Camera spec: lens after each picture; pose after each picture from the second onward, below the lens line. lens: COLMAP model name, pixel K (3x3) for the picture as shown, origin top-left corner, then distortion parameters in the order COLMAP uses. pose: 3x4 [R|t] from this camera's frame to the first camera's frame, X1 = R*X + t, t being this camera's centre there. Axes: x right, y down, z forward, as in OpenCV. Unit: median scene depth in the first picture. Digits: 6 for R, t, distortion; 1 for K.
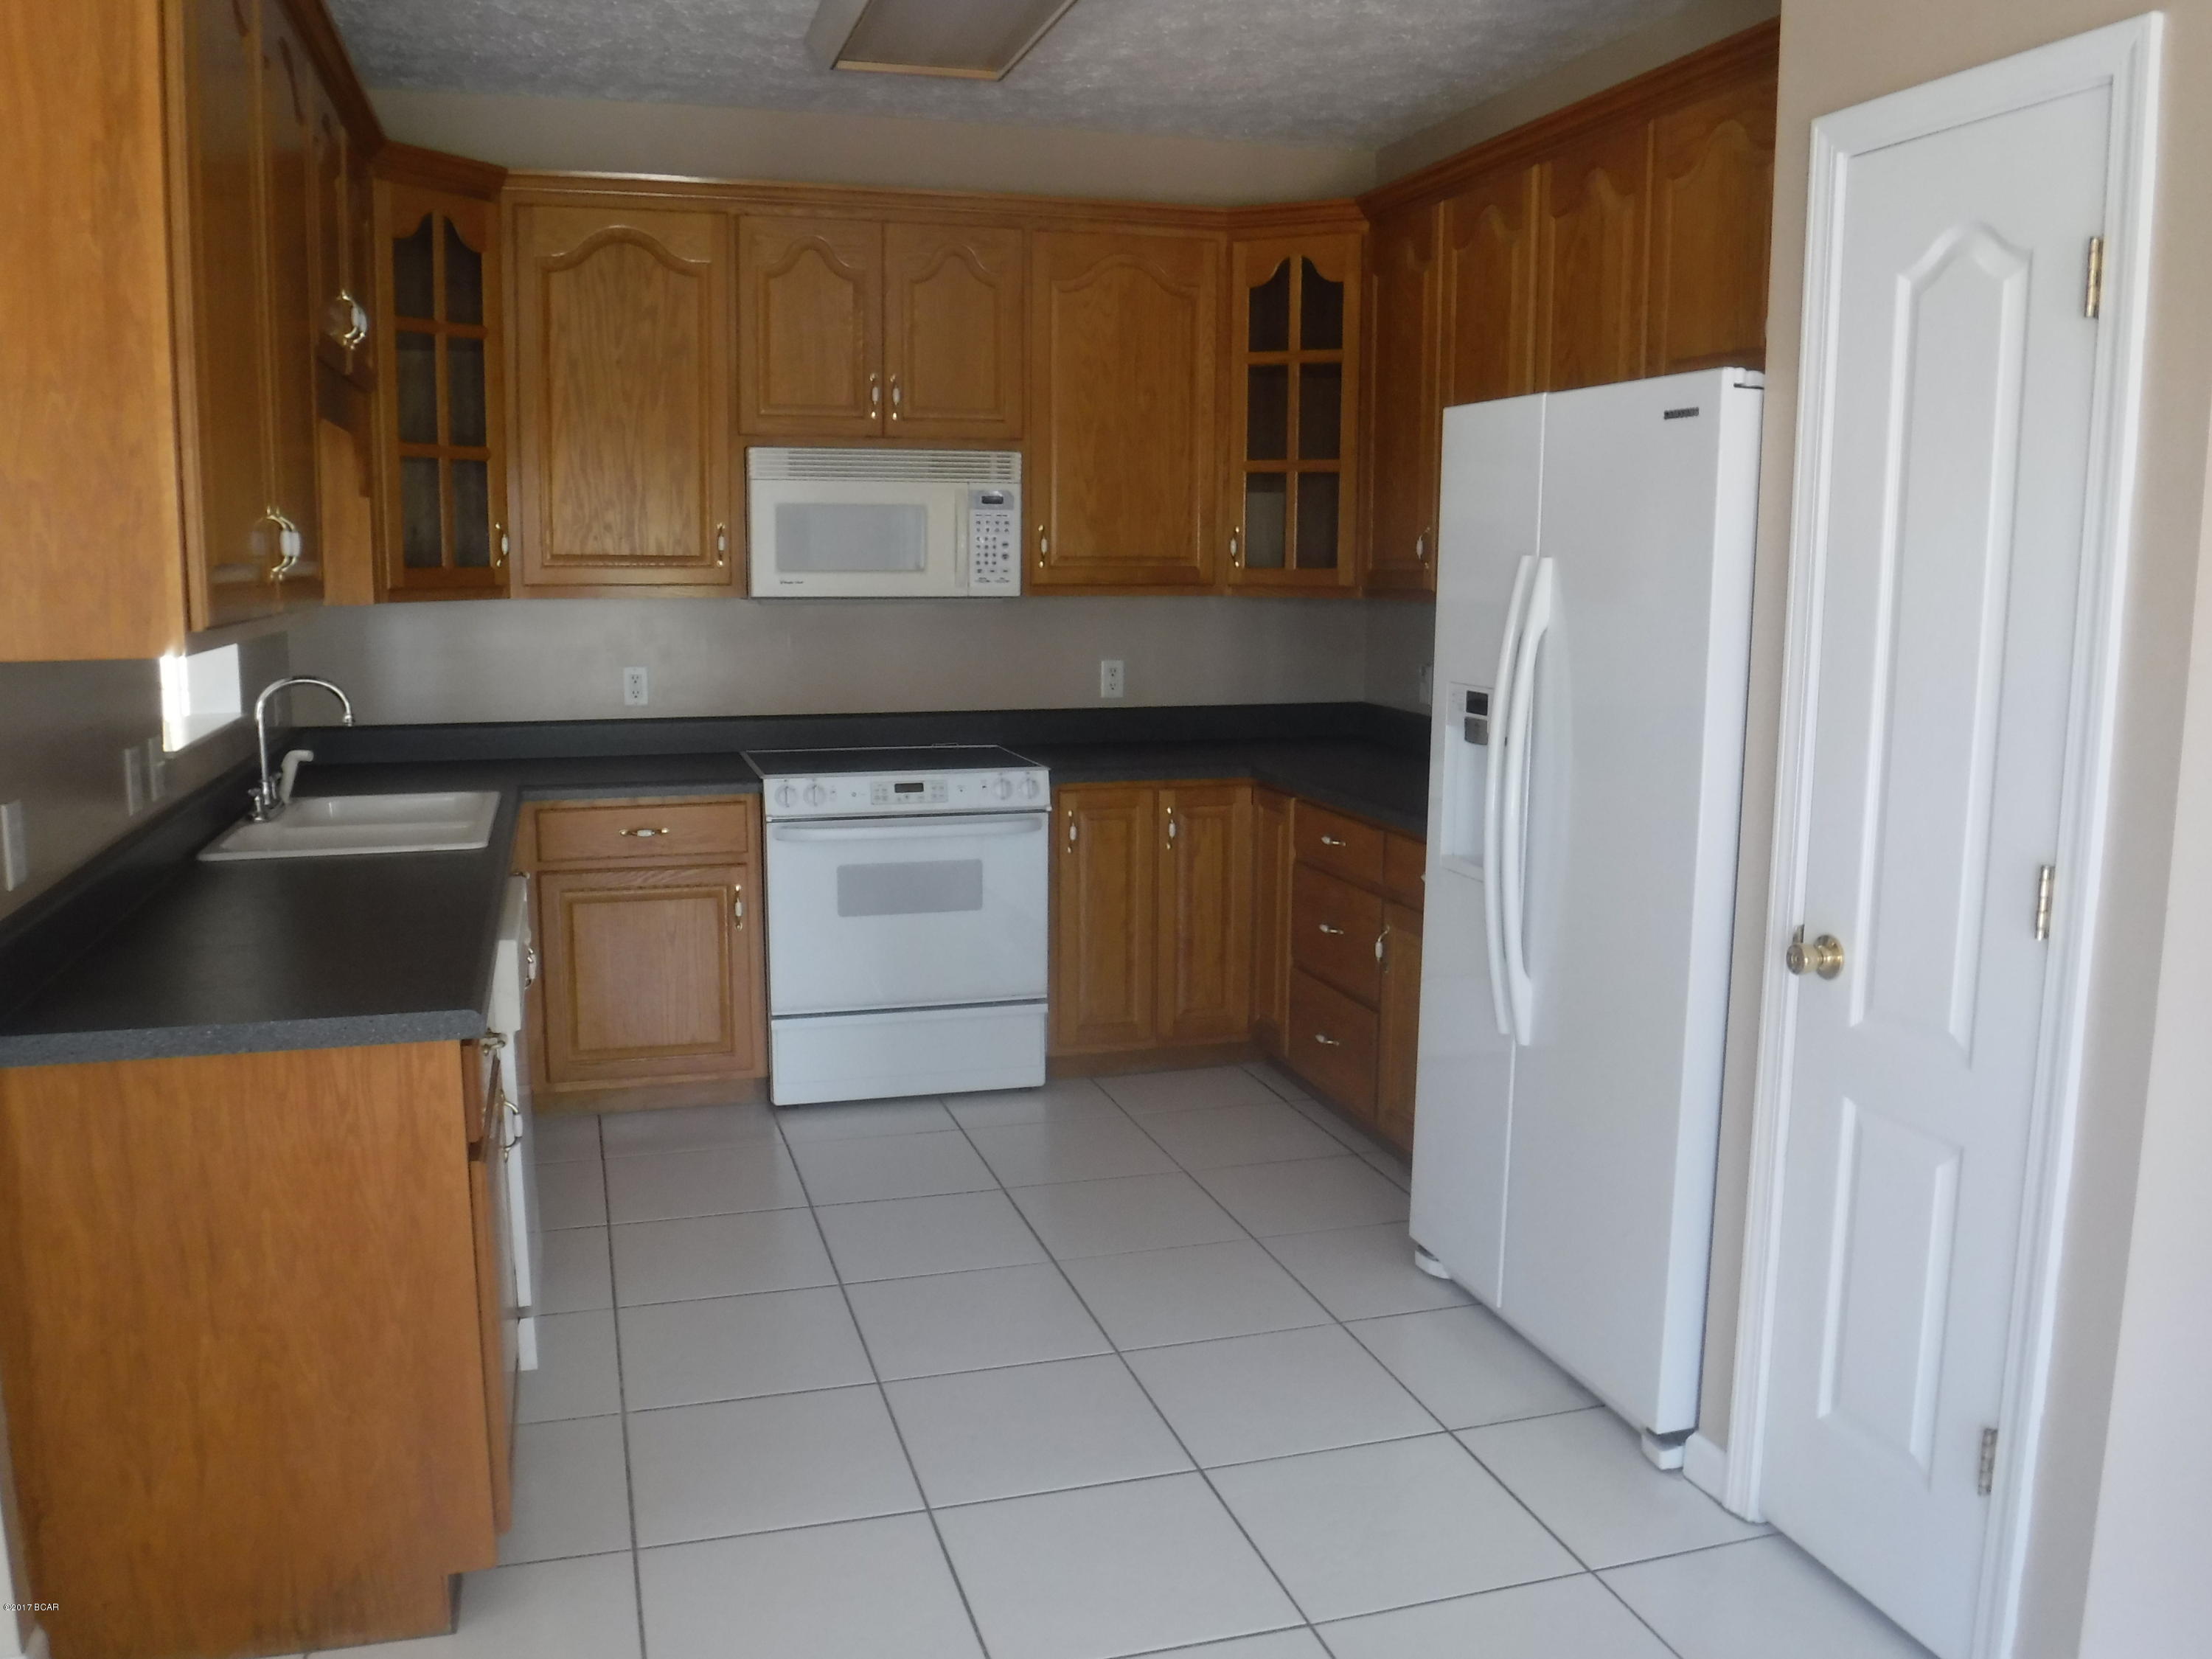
lens RADIAL K [[1781.0, 0, 1111.0], [0, 1781.0, 831.5], [0, 0, 1]] dist [-0.105706, 0.032977]
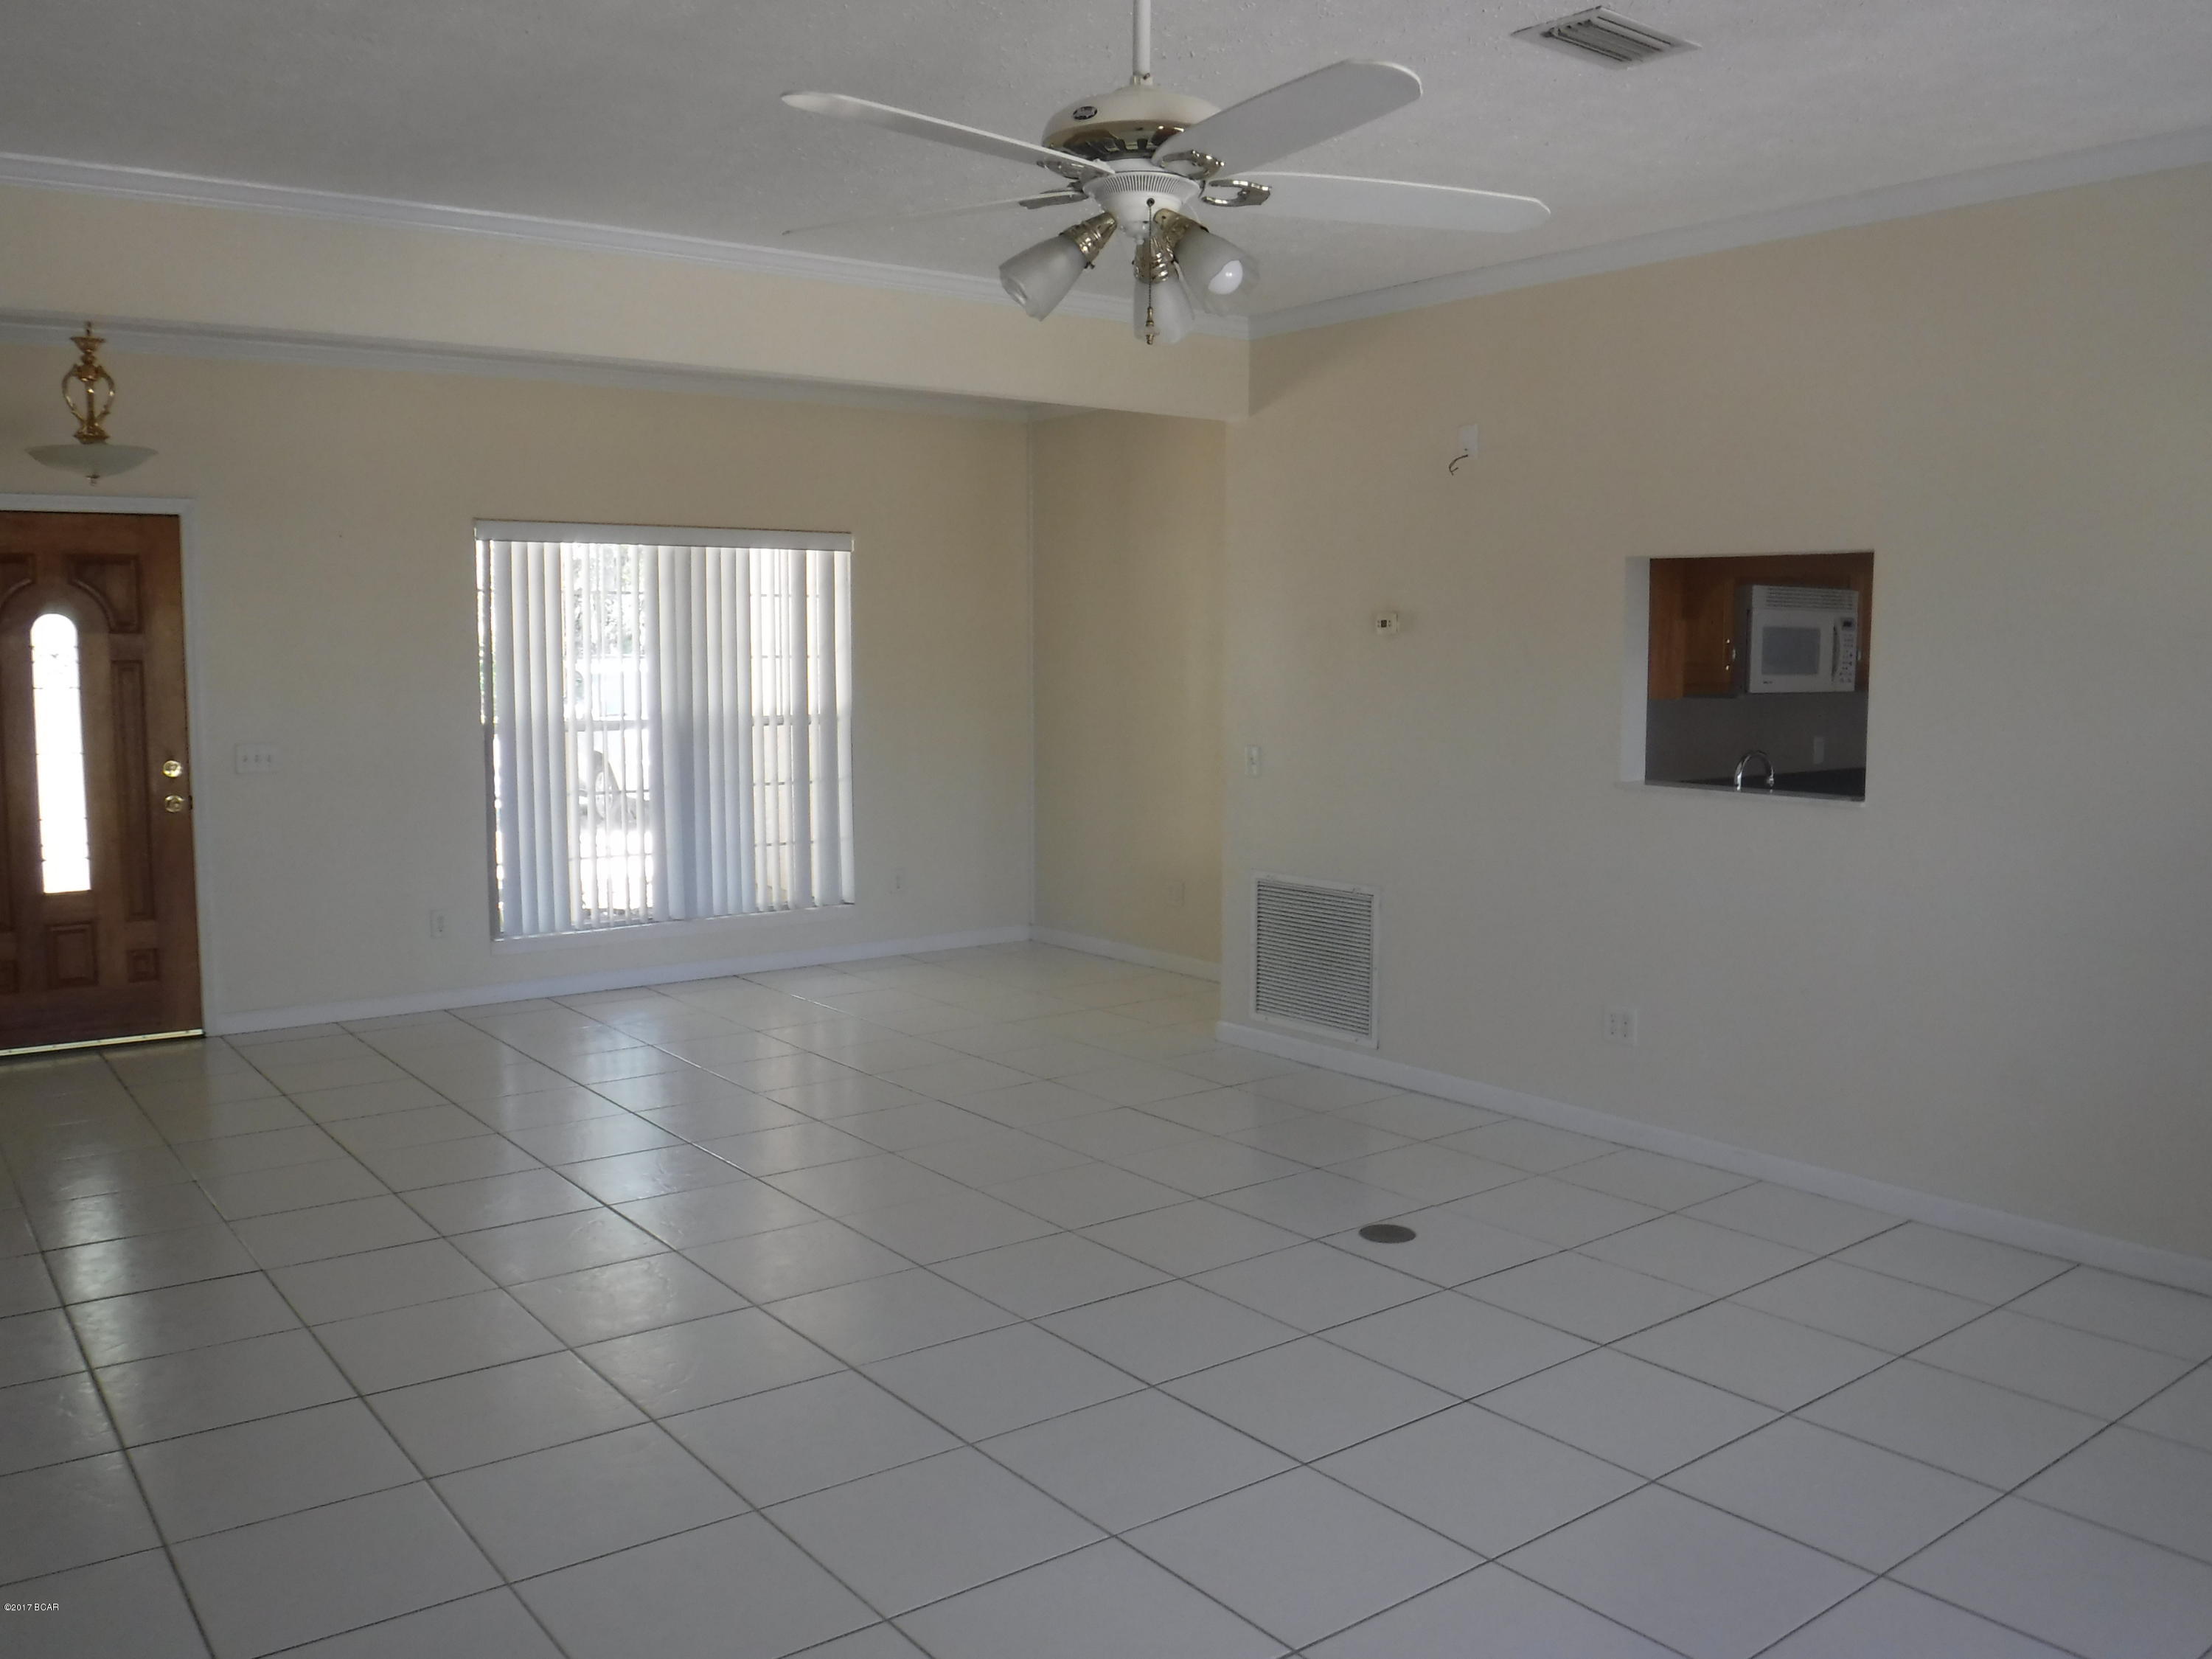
lens RADIAL K [[1781.0, 0, 1091.7], [0, 1781.0, 829.7], [0, 0, 1]] dist [-0.105706, 0.032977]
pose [[0.938487, -0.043324, 0.342587, -1.405127], [0.060247, 0.997425, -0.038905, -0.005095], [-0.340020, 0.057151, 0.938680, -0.122470]]
